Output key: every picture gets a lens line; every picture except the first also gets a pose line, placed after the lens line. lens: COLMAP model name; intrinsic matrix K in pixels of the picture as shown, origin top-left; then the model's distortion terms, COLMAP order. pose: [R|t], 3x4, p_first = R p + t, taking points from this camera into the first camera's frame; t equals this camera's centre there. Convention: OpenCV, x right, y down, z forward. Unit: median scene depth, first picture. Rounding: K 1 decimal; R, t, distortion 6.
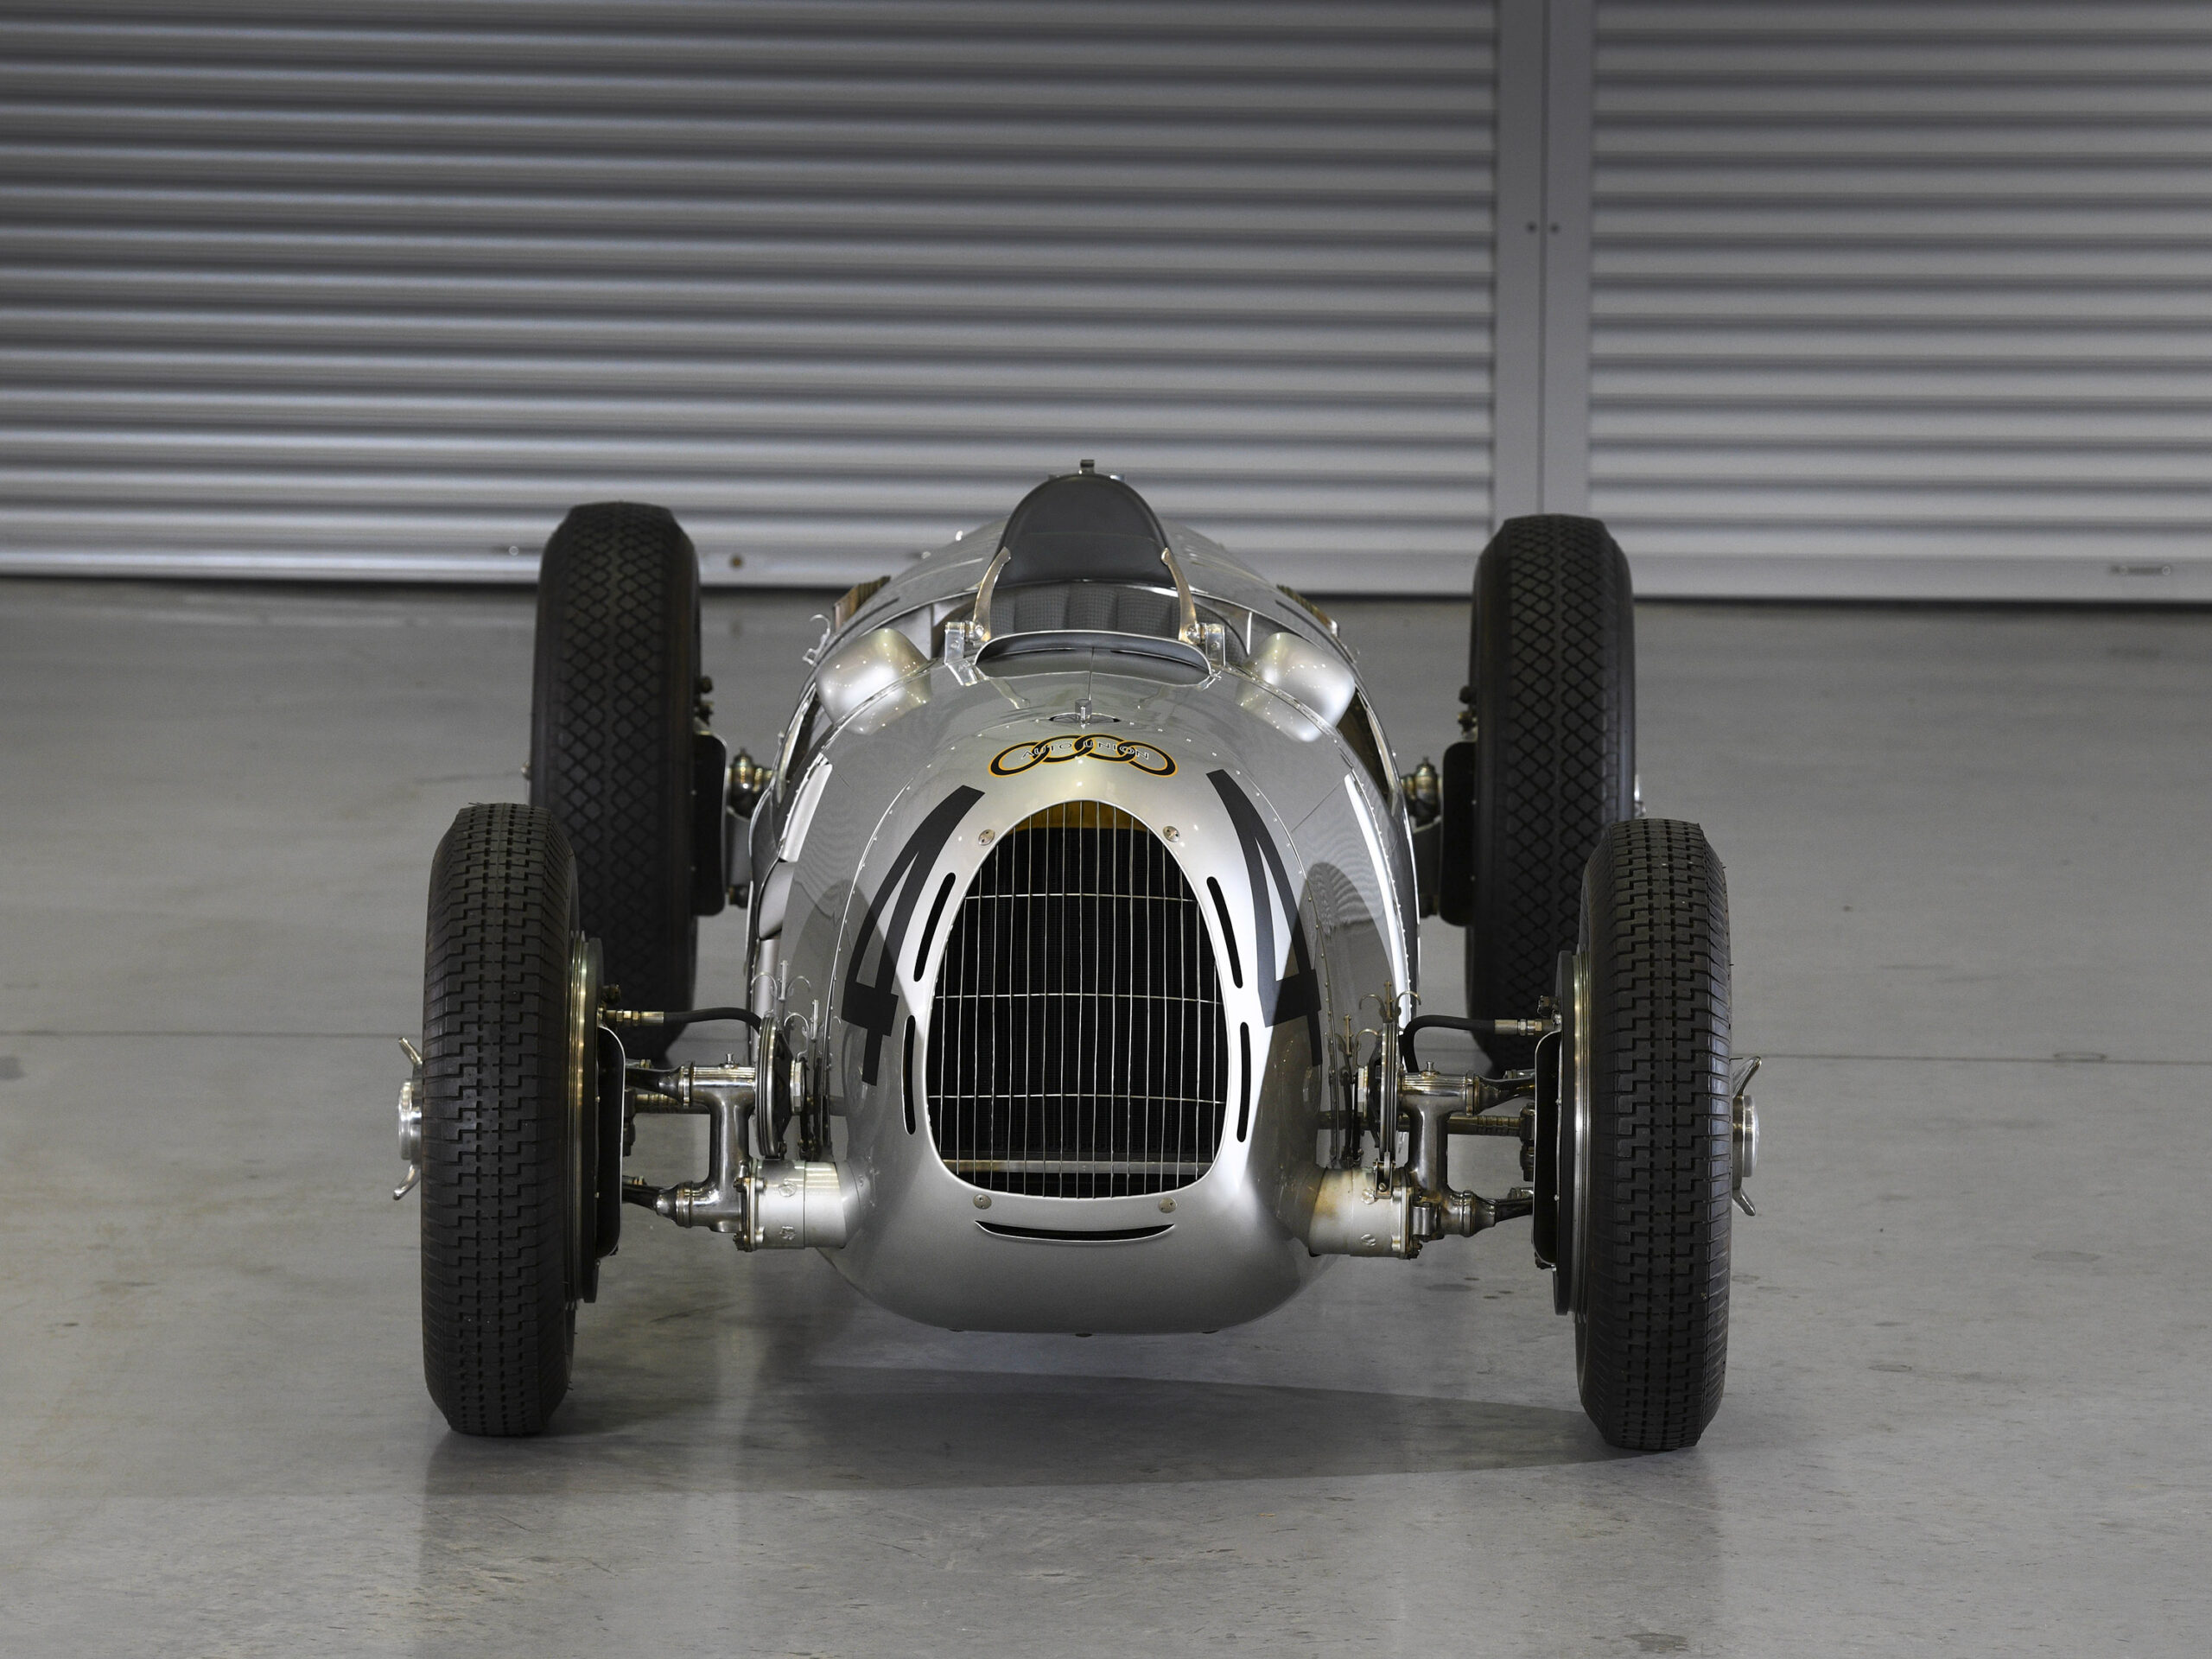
lens RADIAL K [[8698.8, 0, 1106.0], [0, 8698.8, 829.5], [0, 0, 1]] dist [0.043071, -0.029088]
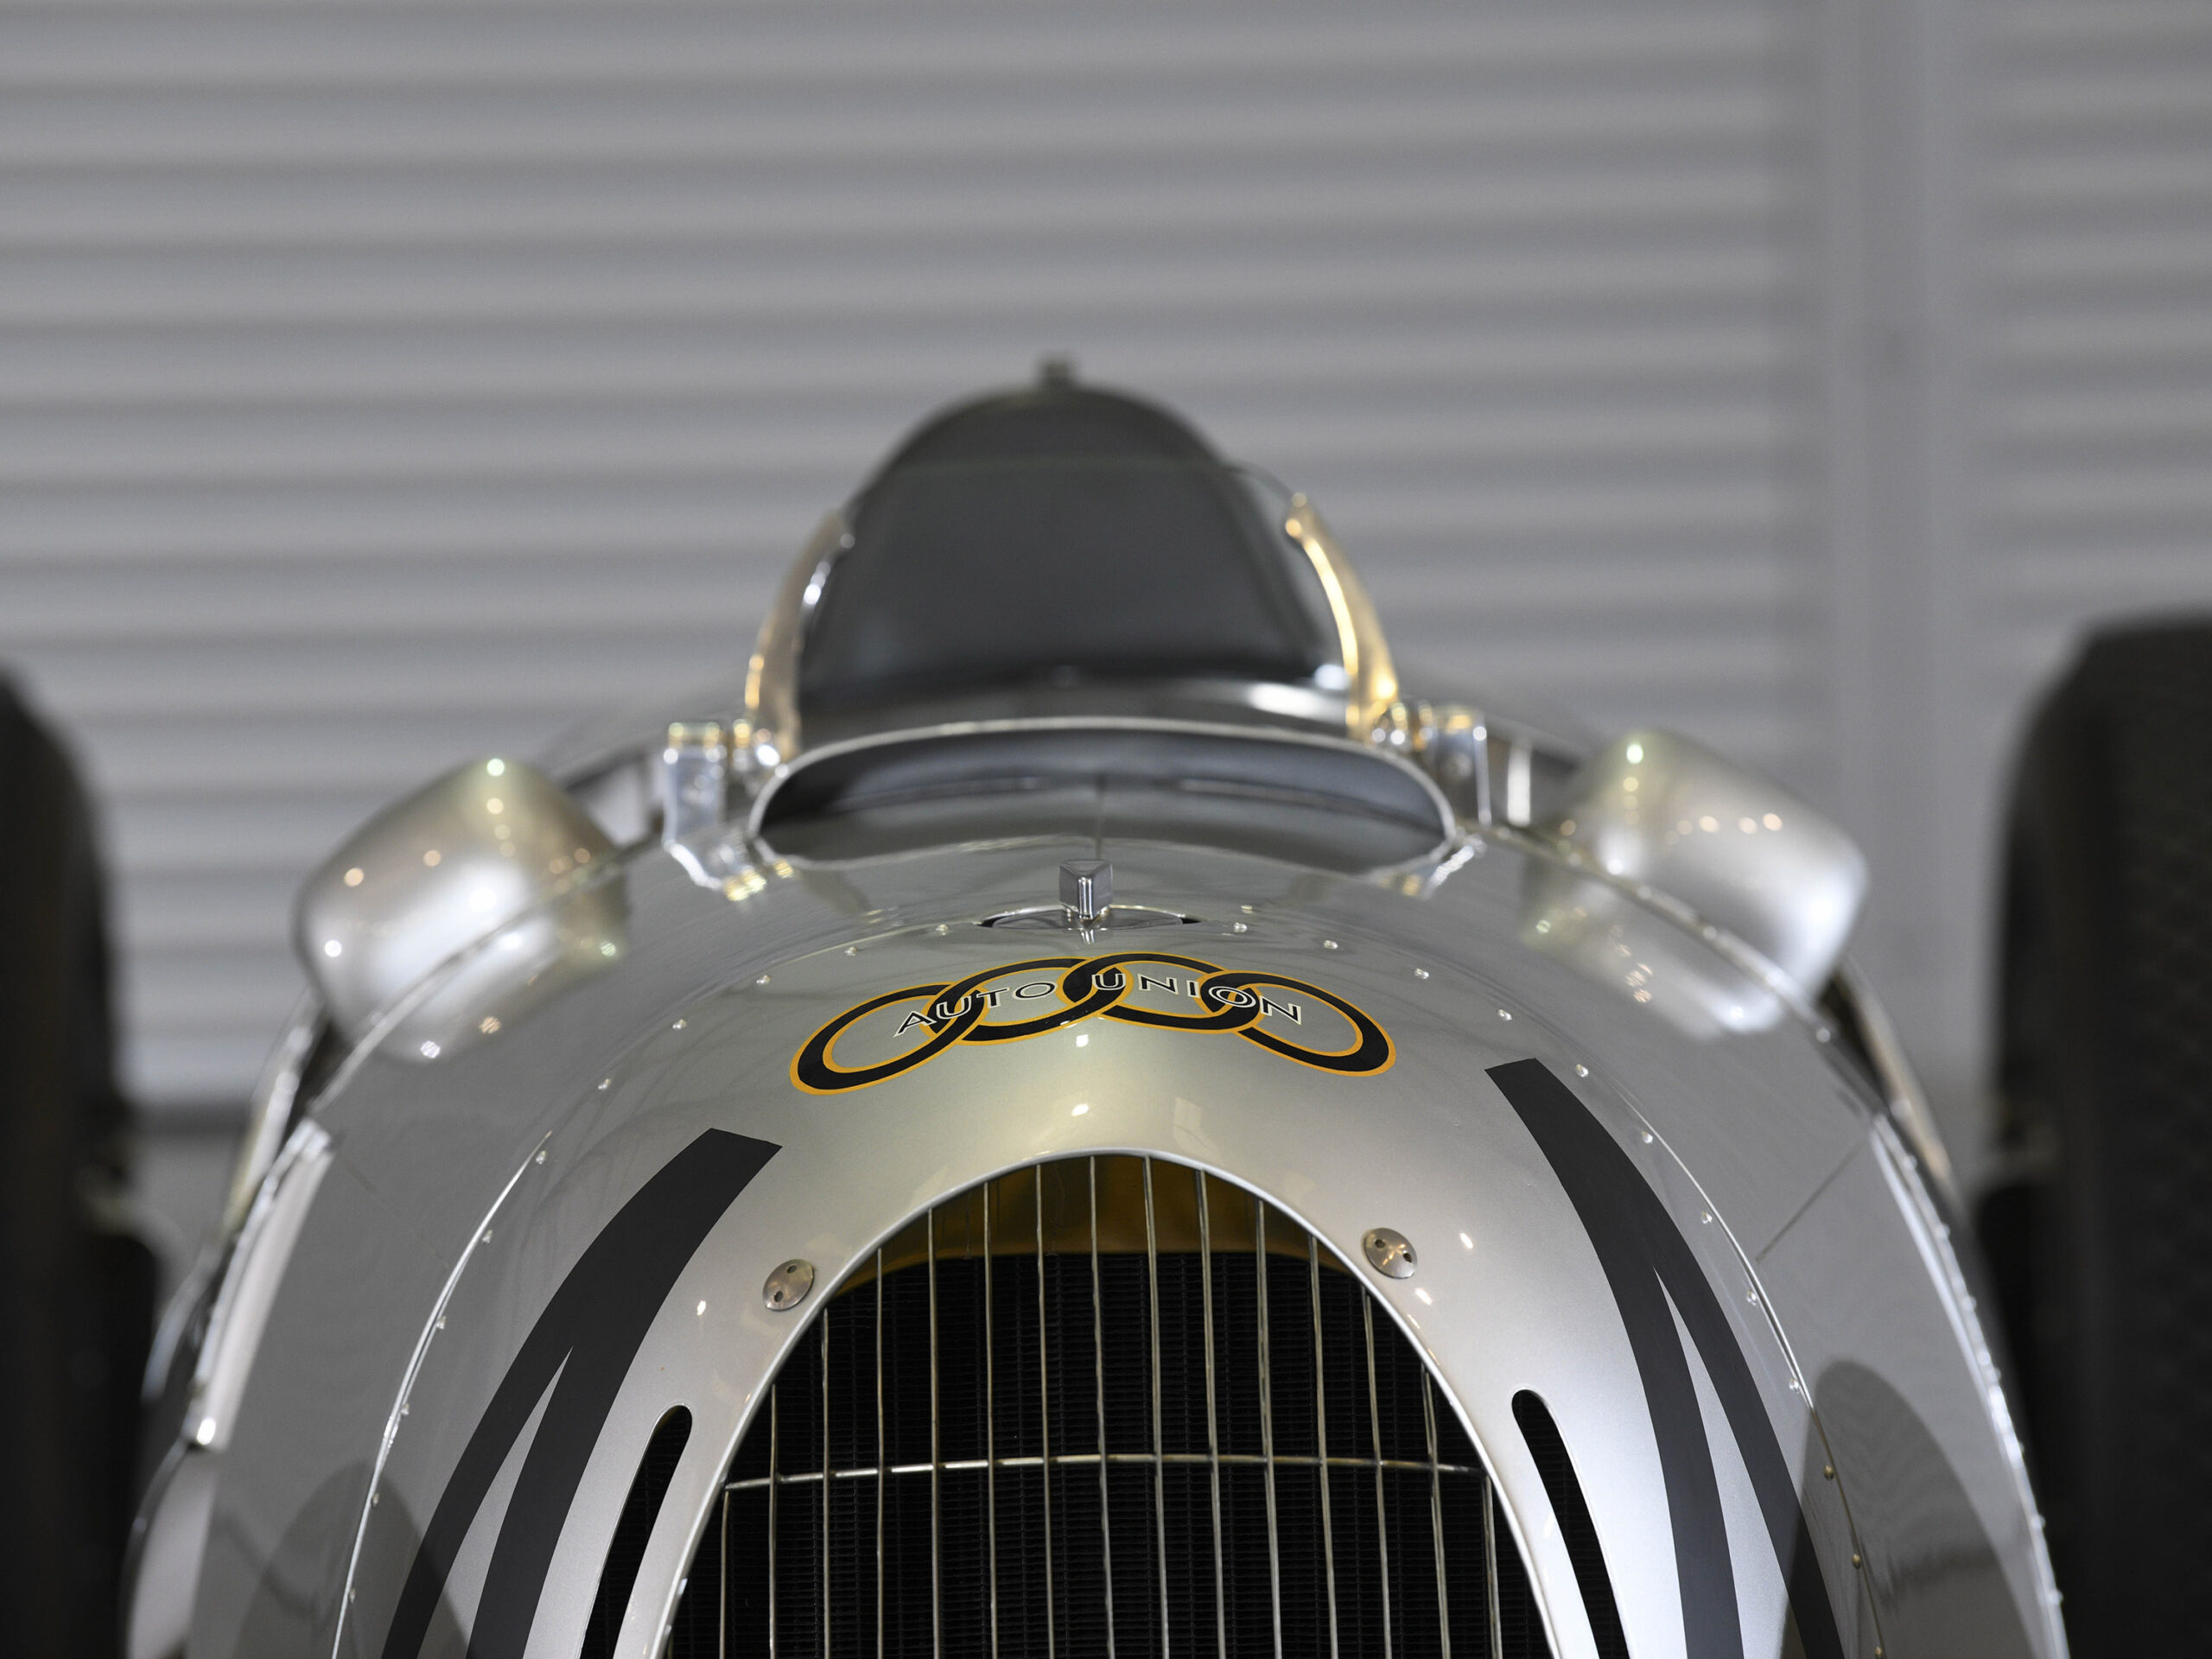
lens RADIAL K [[12887.6, 0, 1106.0], [0, 12887.6, 829.5], [0, 0, 1]] dist [1.987911, 7.856355]
pose [[0.999304, -0.036963, 0.005078, -0.004240], [0.037209, 0.997339, -0.062699, 0.013734], [-0.002746, 0.062844, 0.998020, 0.537506]]
